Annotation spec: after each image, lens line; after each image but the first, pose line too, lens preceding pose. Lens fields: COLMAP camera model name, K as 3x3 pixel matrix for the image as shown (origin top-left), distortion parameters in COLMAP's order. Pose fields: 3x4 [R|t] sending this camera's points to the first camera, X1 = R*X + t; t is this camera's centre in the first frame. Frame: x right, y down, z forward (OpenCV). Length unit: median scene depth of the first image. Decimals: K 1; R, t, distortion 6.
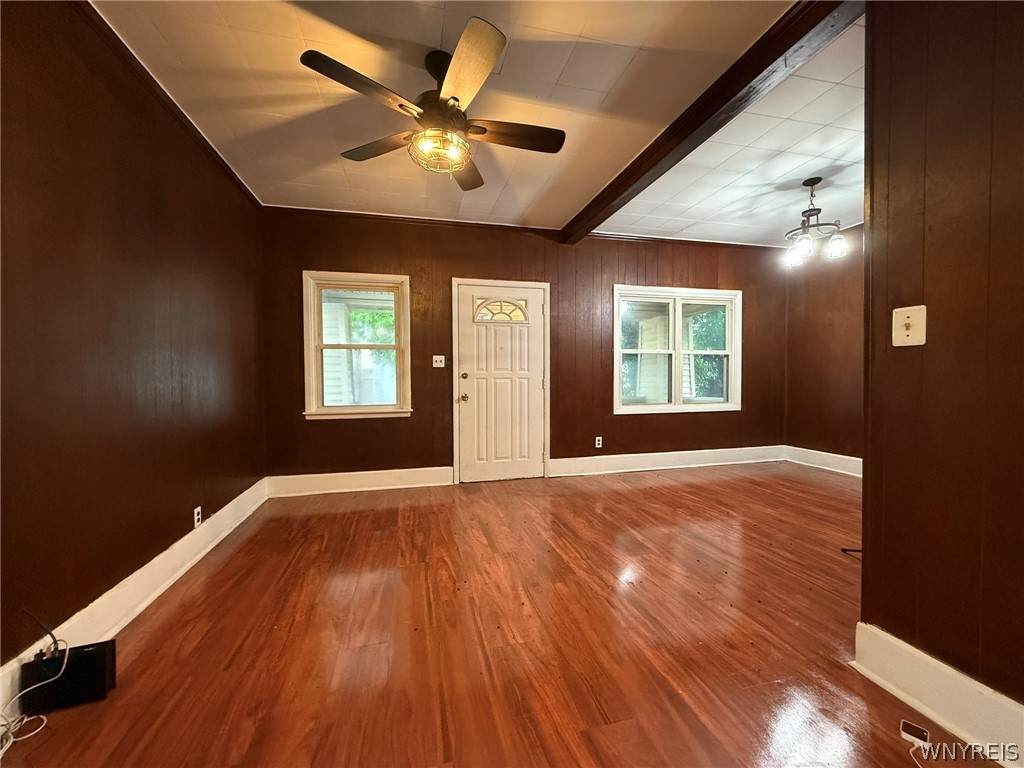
lens RADIAL K [[409.5, 0, 508.7], [0, 409.5, 384.3], [0, 0, 1]] dist [0.001036, 0.000432]
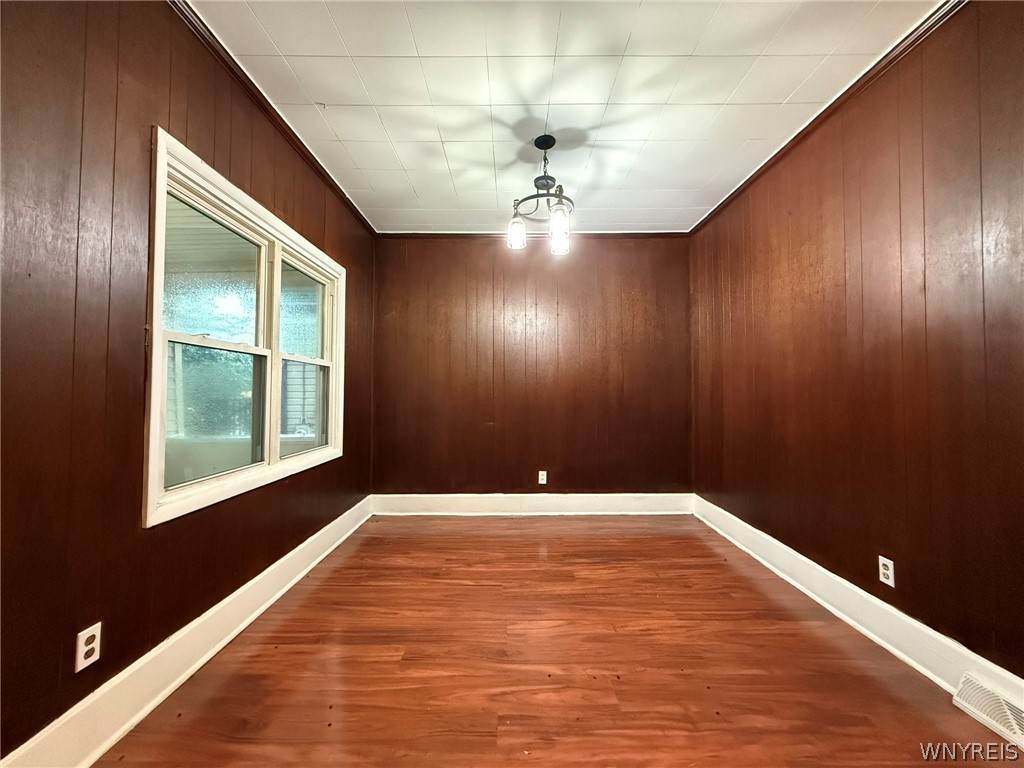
lens RADIAL K [[409.5, 0, 508.7], [0, 409.5, 384.3], [0, 0, 1]] dist [0.001036, 0.000432]
pose [[0.239862, 0.032166, 0.970274, 0.018143], [0.016094, 0.999182, -0.037103, -0.029820], [-0.970674, 0.024515, 0.239148, 0.923655]]
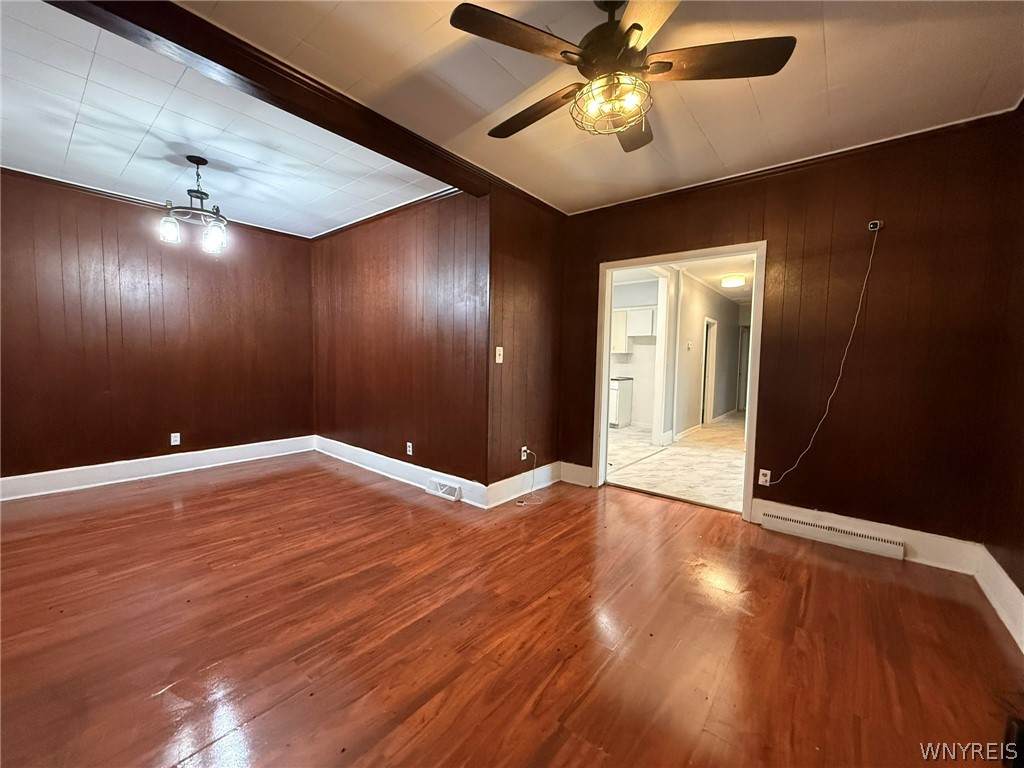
lens RADIAL K [[409.5, 0, 508.7], [0, 409.5, 384.3], [0, 0, 1]] dist [0.001036, 0.000432]
pose [[-0.598757, -0.051077, 0.799300, -0.445362], [0.004983, 0.997708, 0.067488, -0.055446], [-0.800915, 0.044392, -0.597130, 1.042209]]
